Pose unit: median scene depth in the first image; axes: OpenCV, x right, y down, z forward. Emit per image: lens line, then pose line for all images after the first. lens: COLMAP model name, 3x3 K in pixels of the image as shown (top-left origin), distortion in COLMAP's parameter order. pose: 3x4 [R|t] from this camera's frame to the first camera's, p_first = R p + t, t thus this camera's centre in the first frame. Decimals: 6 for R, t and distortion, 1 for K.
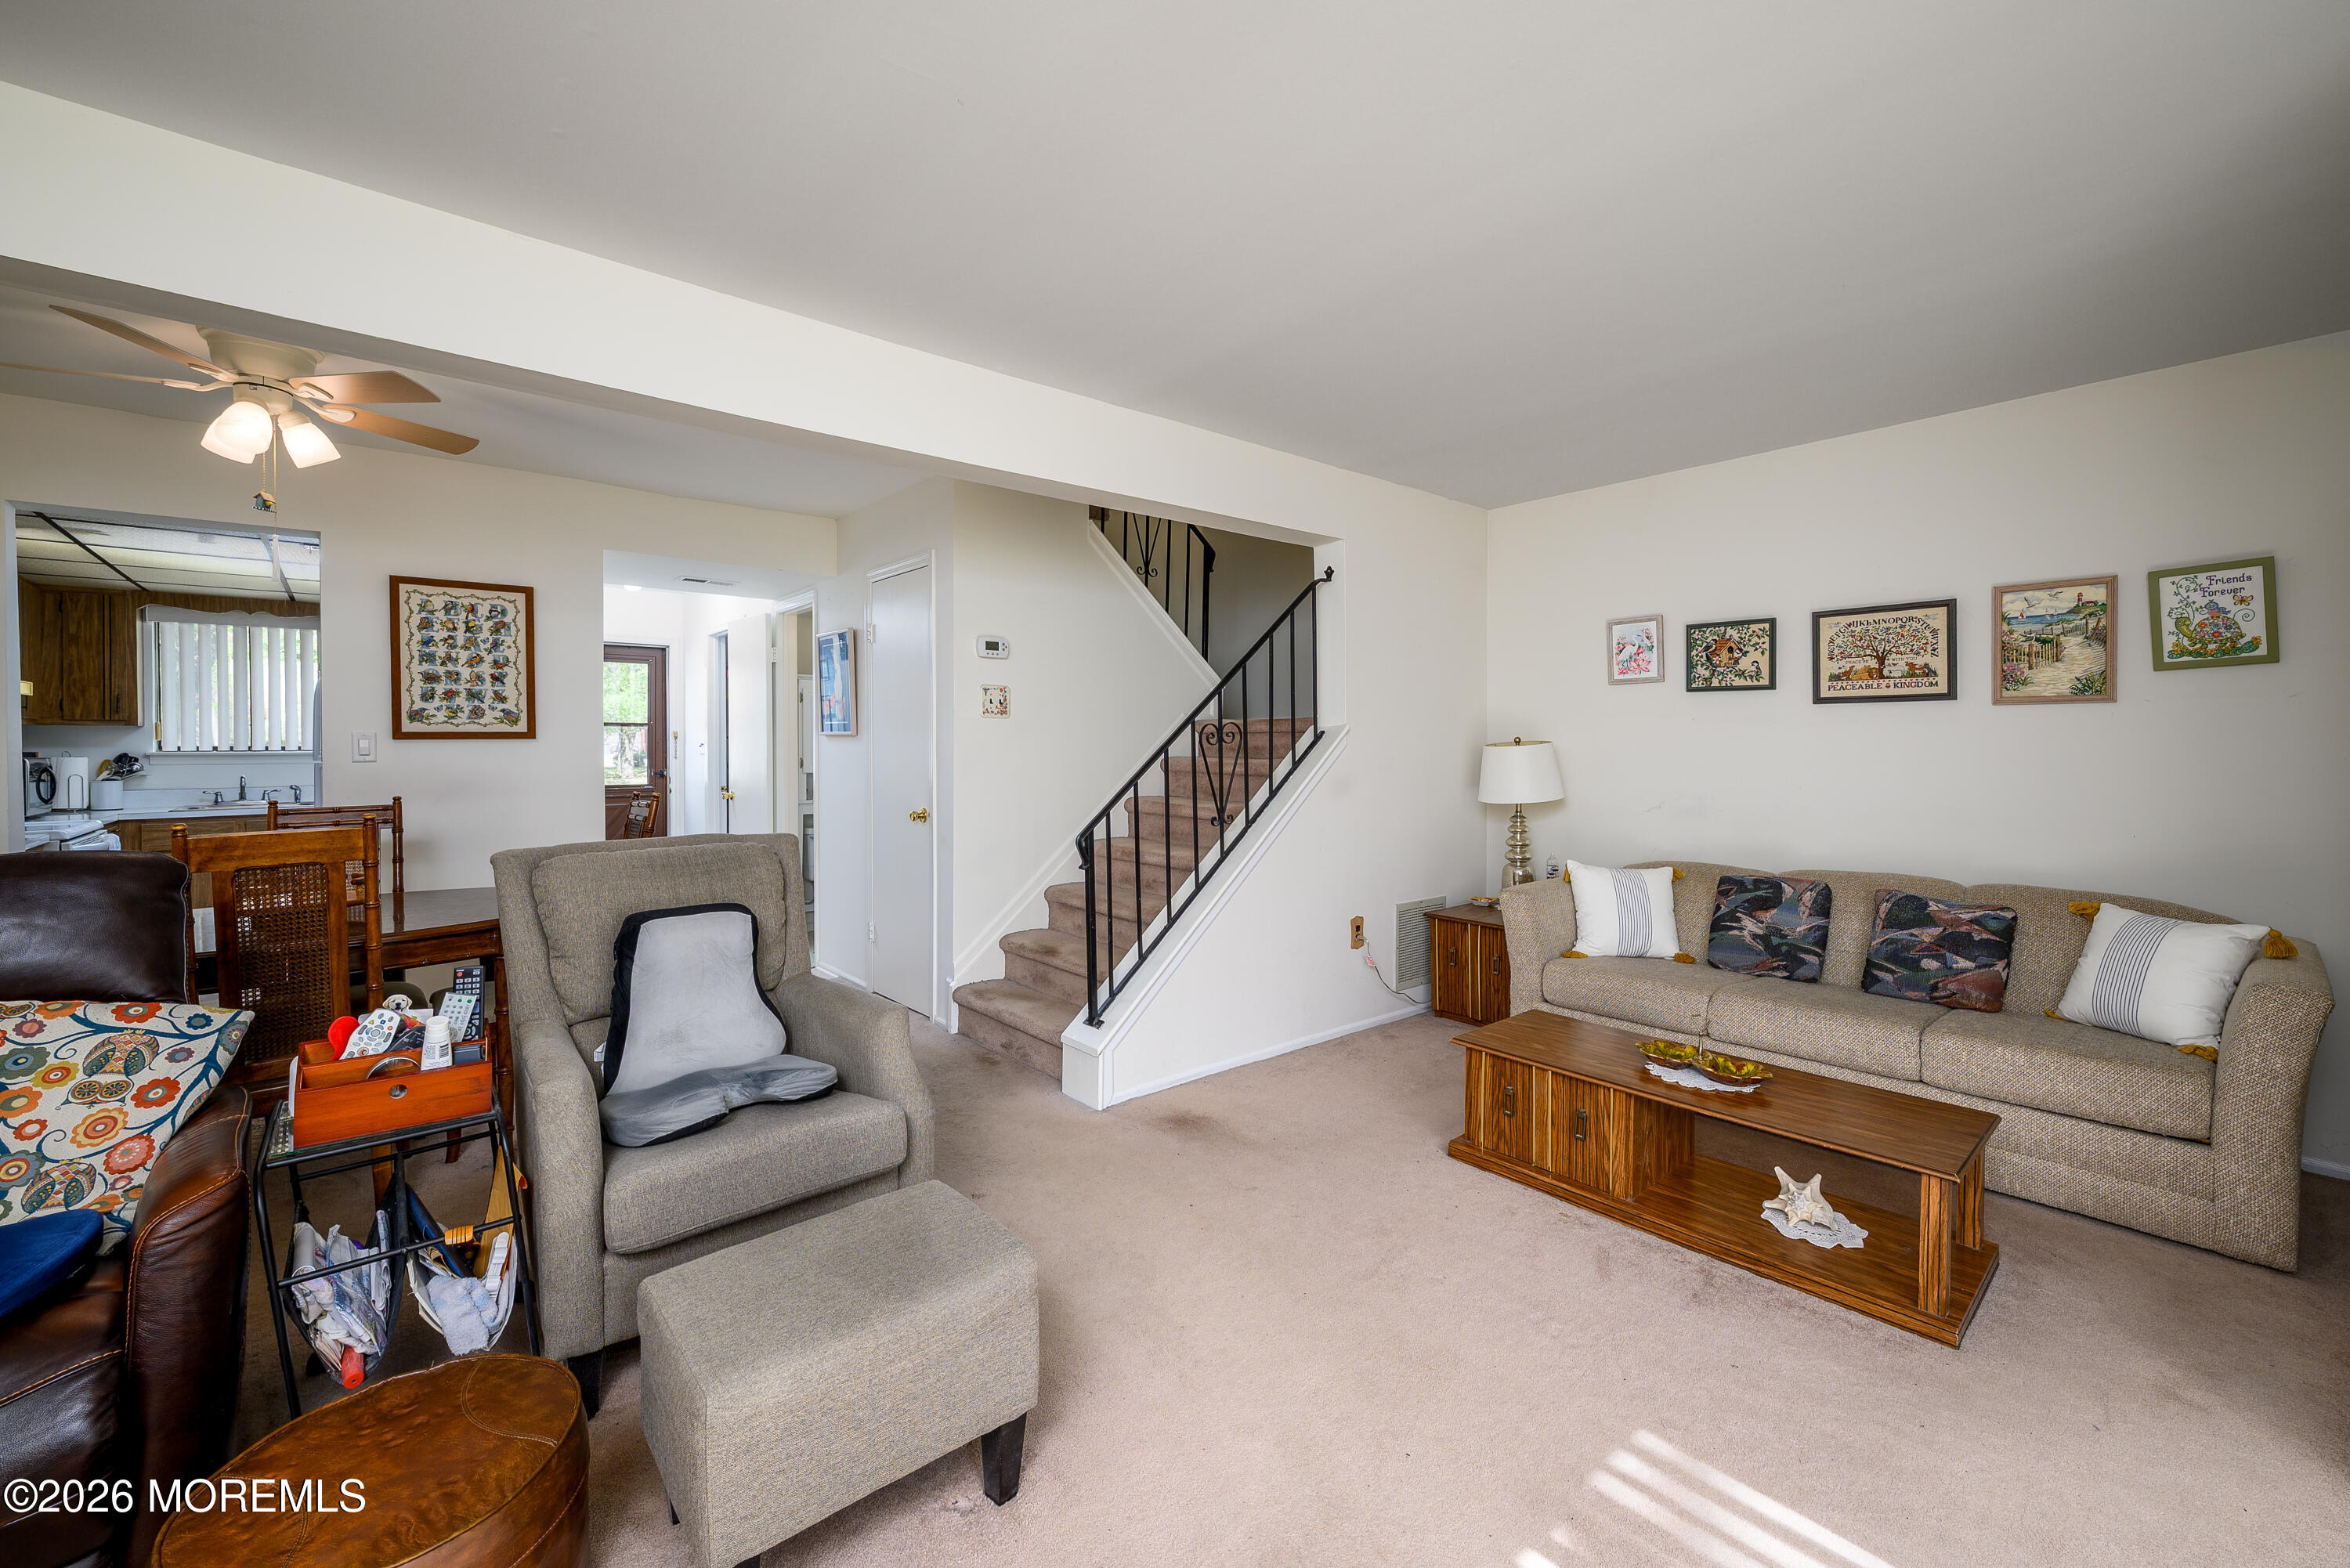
lens RADIAL K [[936.6, 0, 1204.9], [0, 936.6, 755.8], [0, 0, 1]] dist [-0.009308, -0.000340]
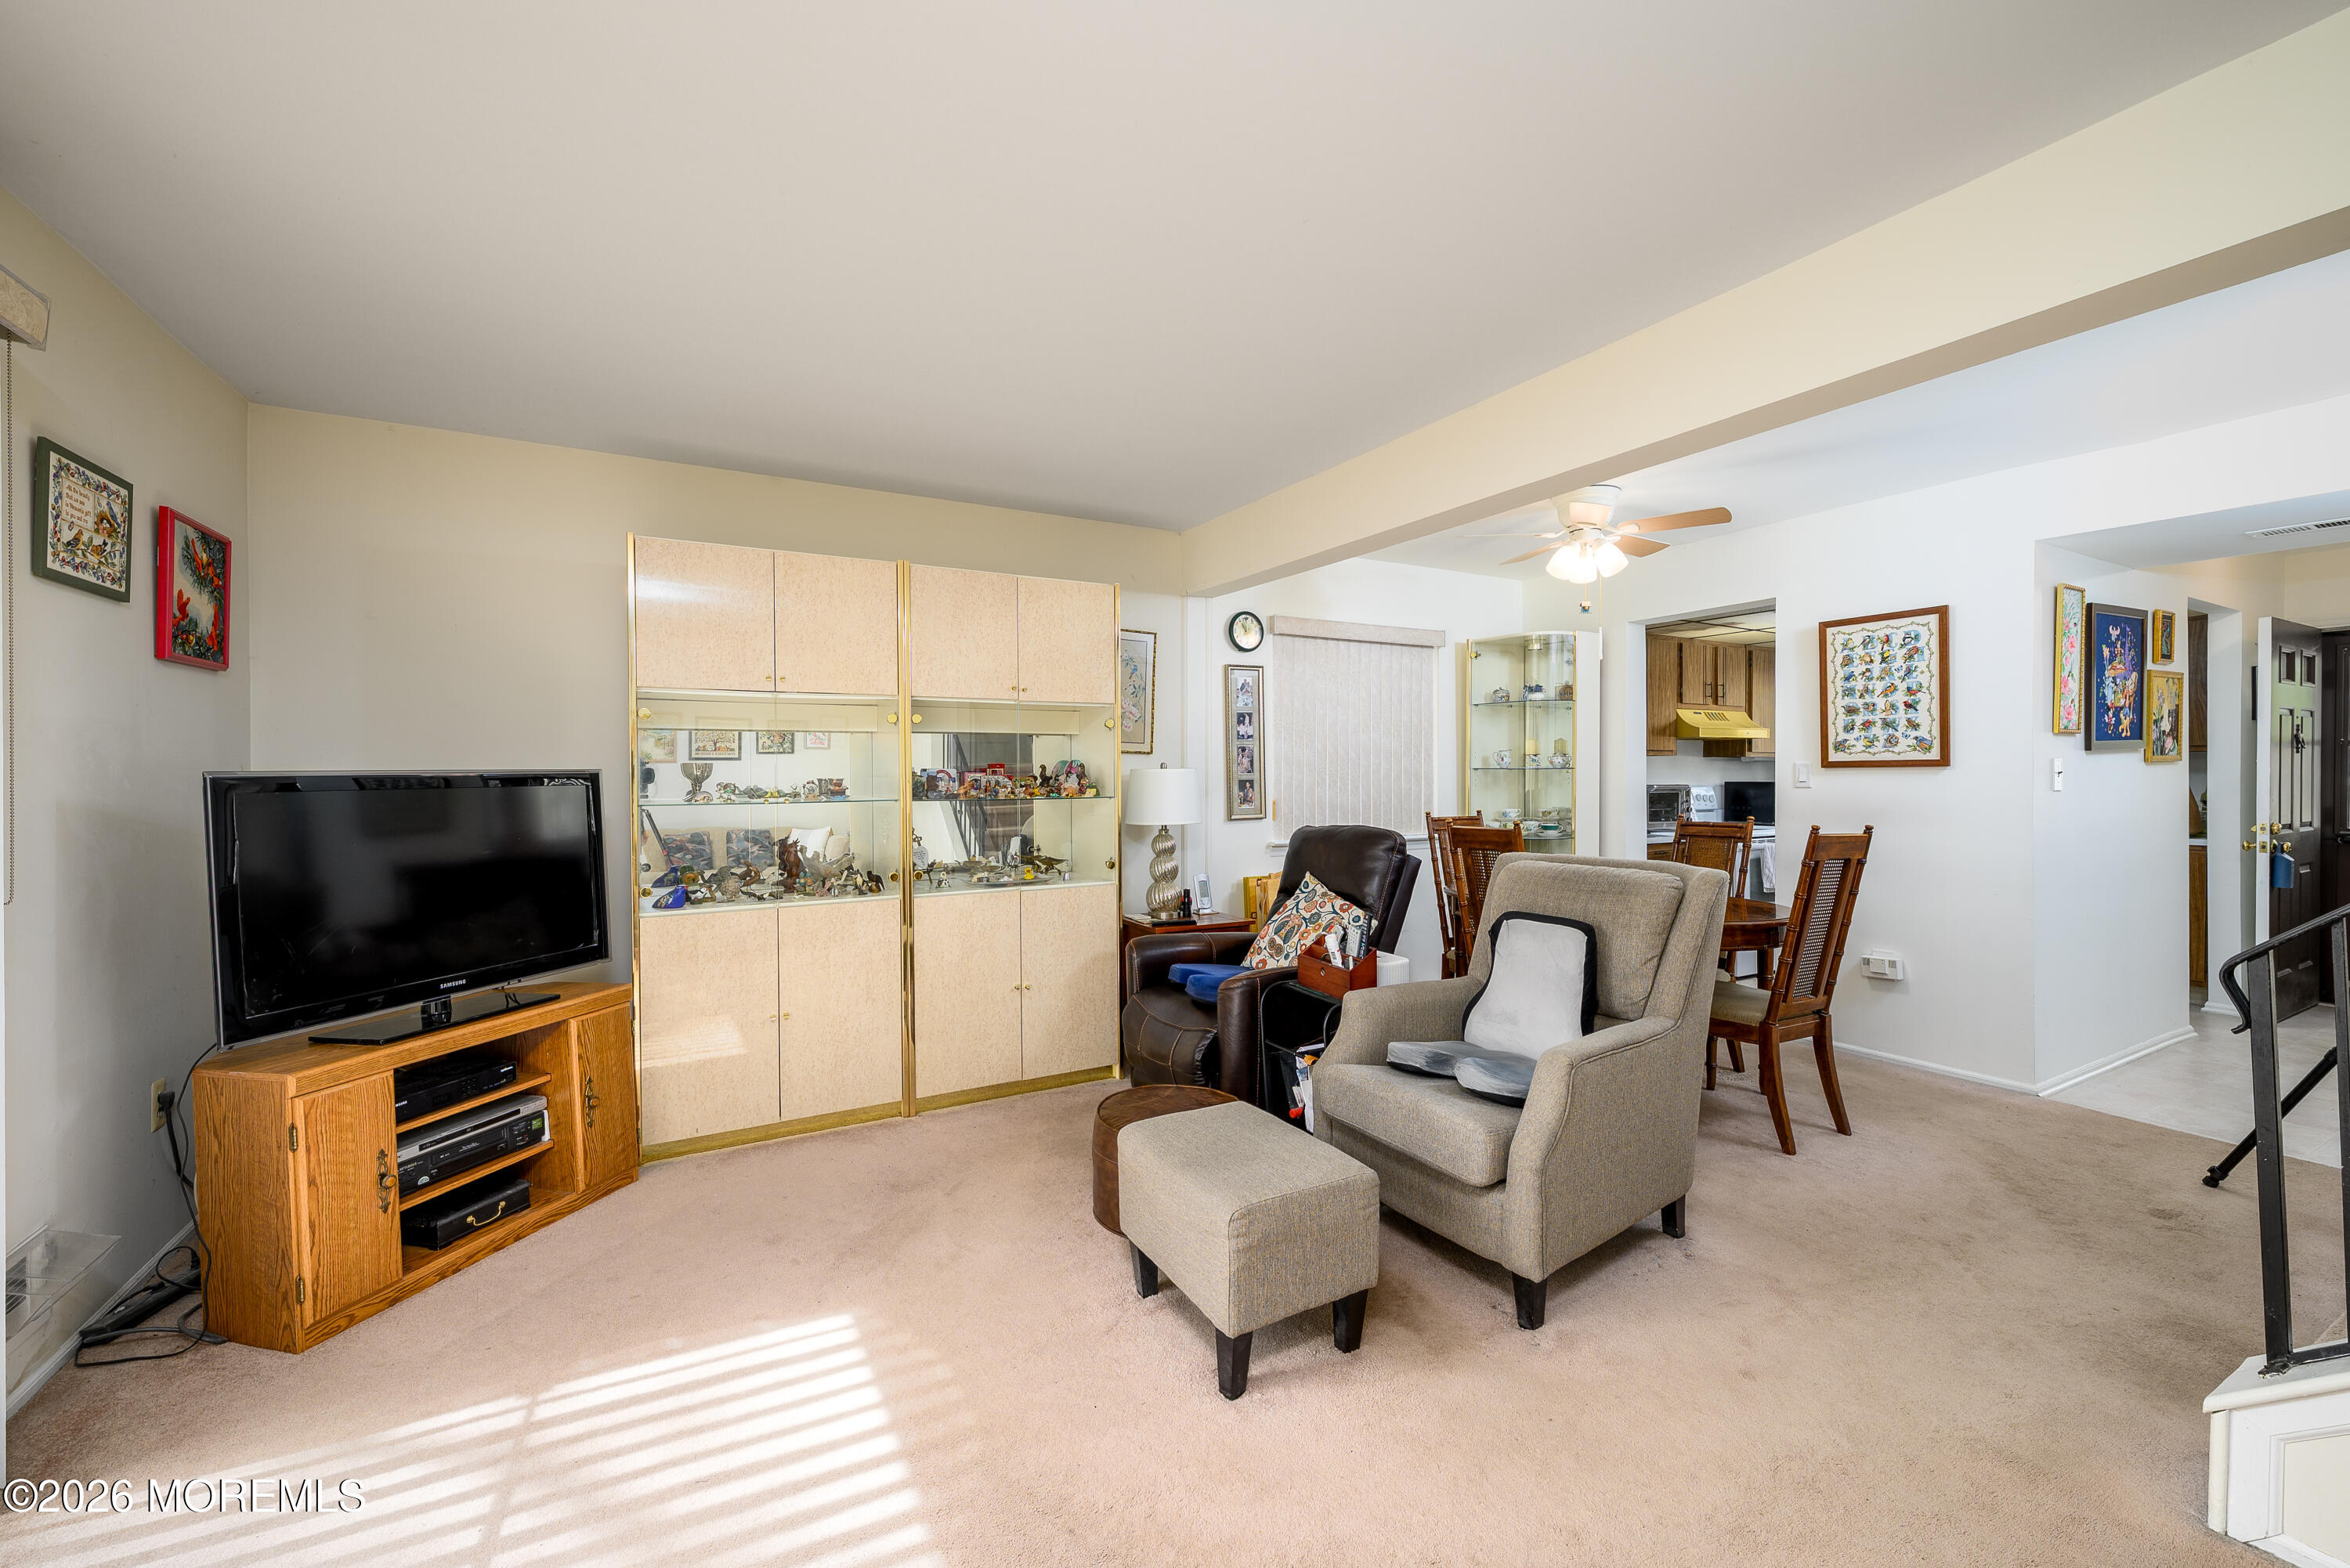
lens RADIAL K [[936.6, 0, 1180.7], [0, 936.6, 778.0], [0, 0, 1]] dist [-0.009308, -0.000340]
pose [[-0.229536, 0.006884, -0.973276, 0.381149], [-0.011102, 0.999891, 0.009691, -0.007589], [0.973237, 0.013029, -0.229435, 0.481437]]
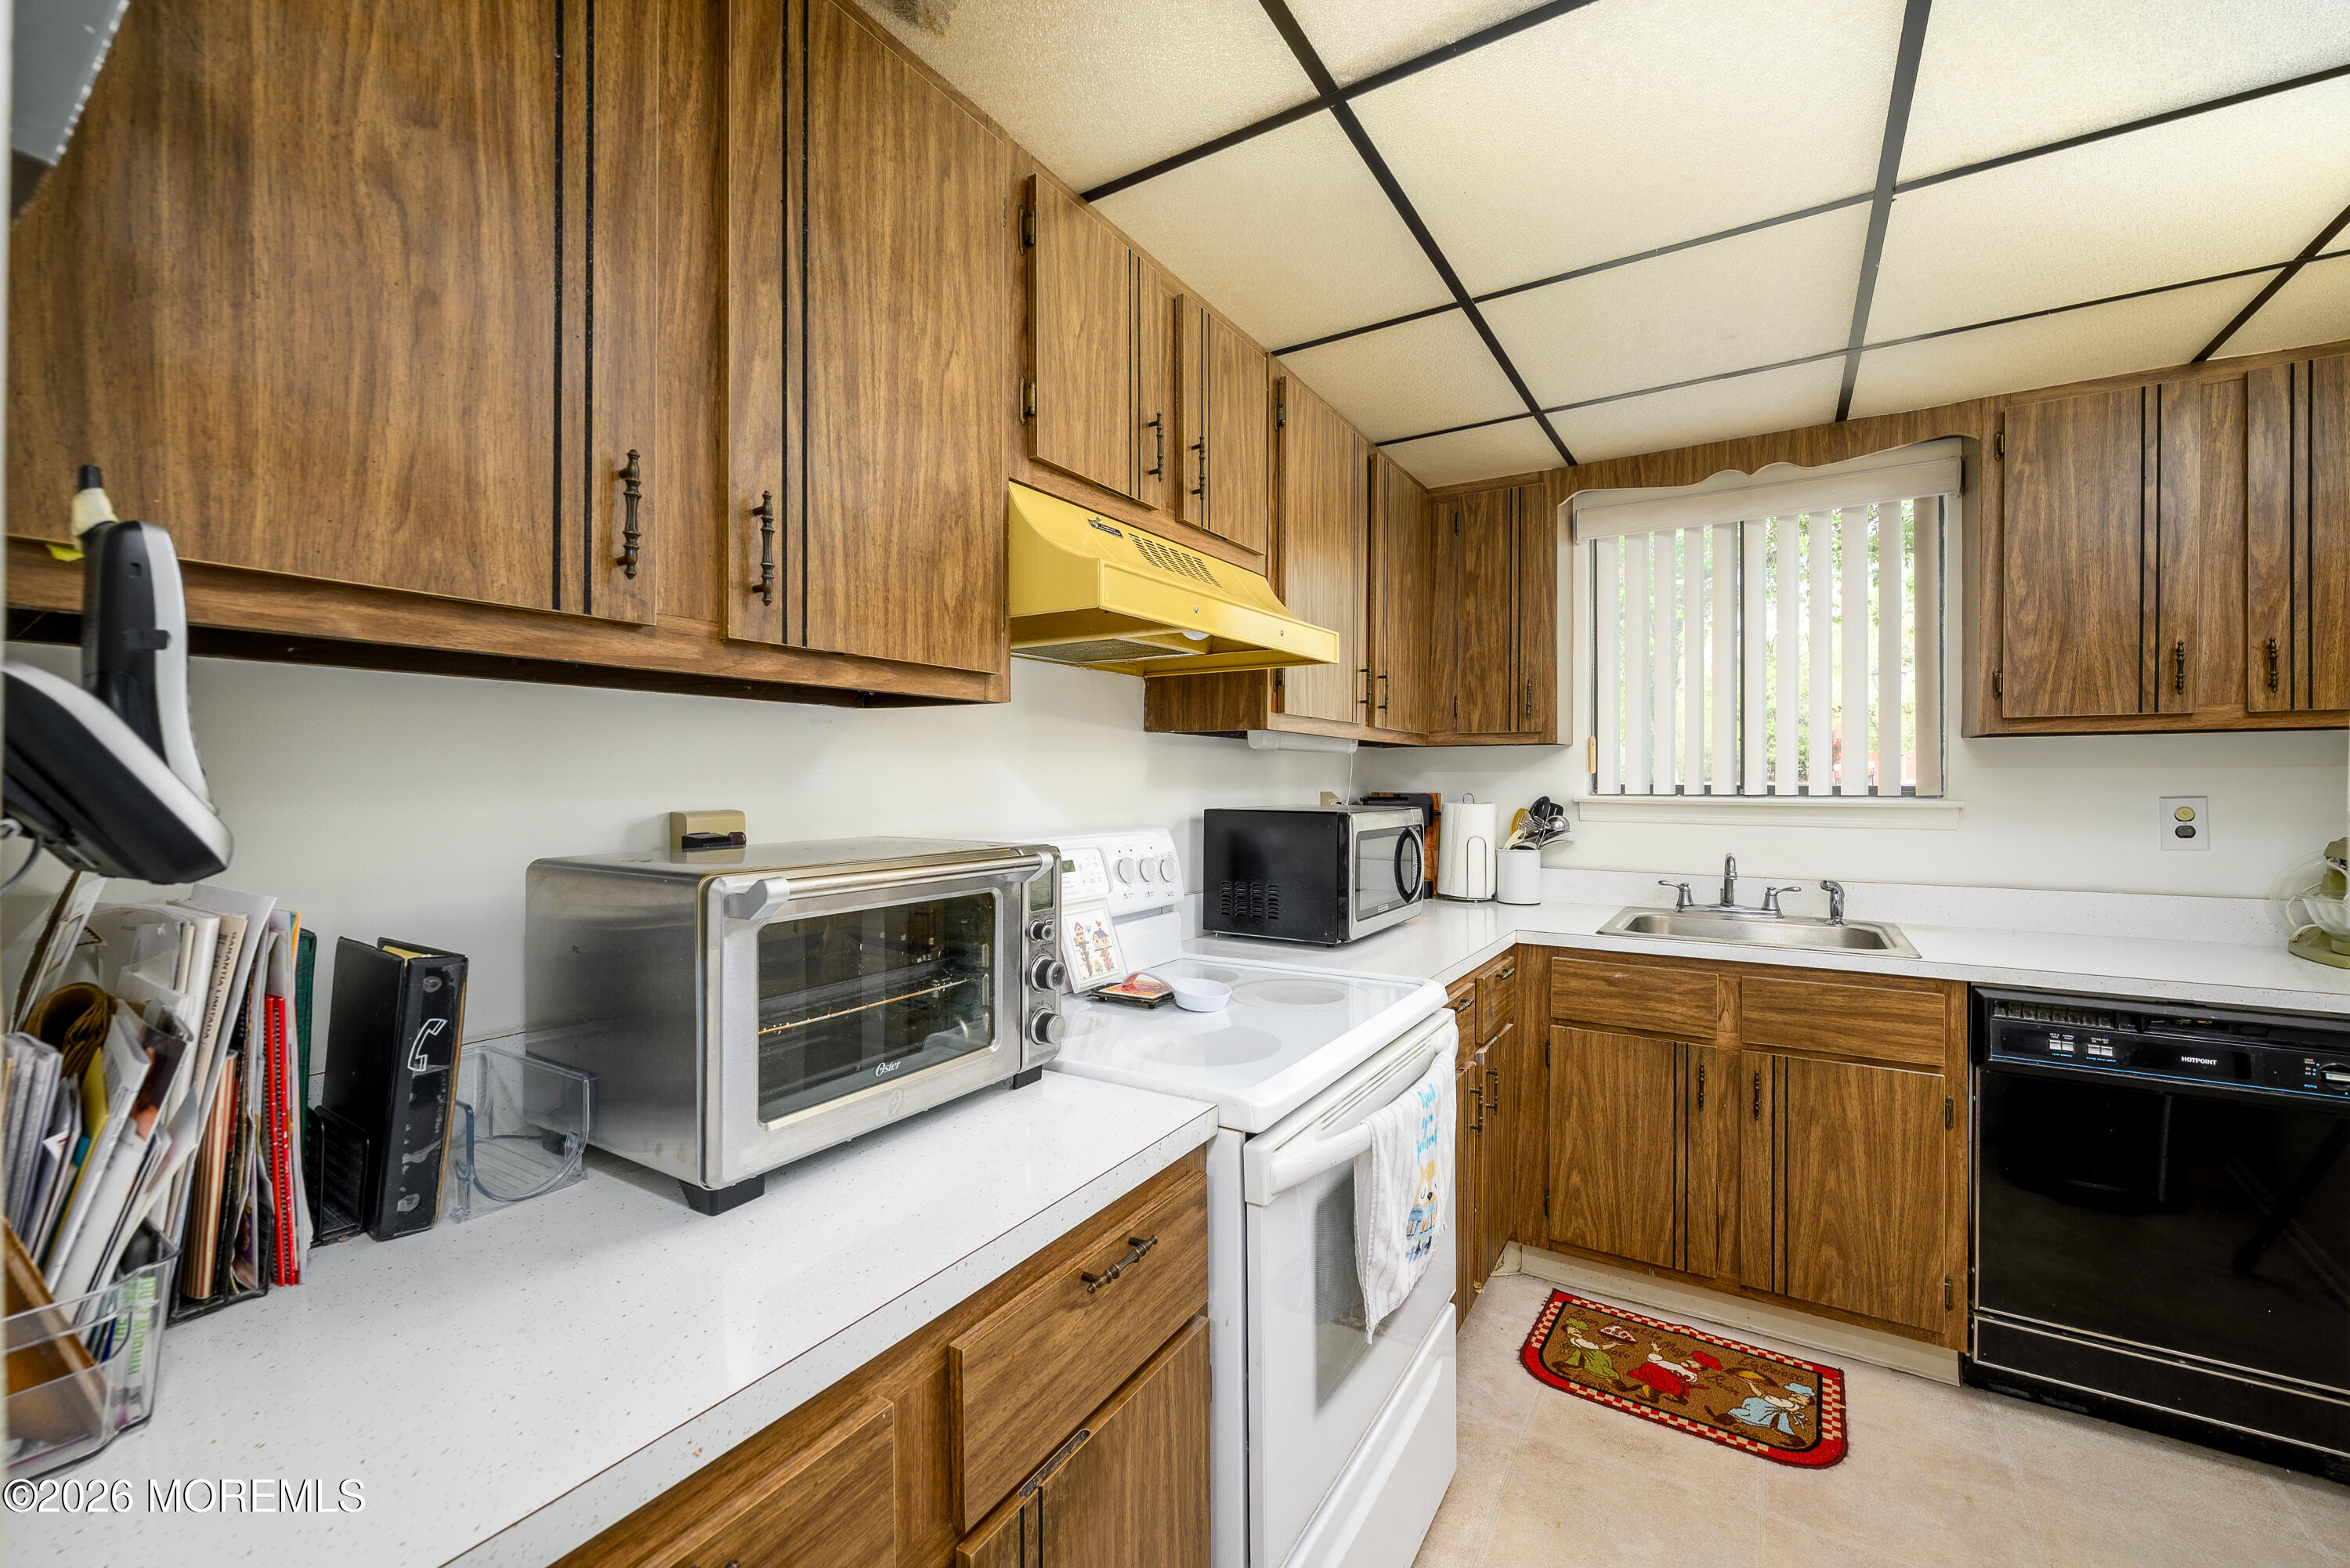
lens RADIAL K [[936.6, 0, 1181.5], [0, 936.6, 786.3], [0, 0, 1]] dist [-0.009308, -0.000340]
pose [[0.272861, 0.005905, -0.962035, -0.964538], [-0.012784, 0.999915, 0.002511, -0.010659], [0.961968, 0.011614, 0.272914, 0.888391]]
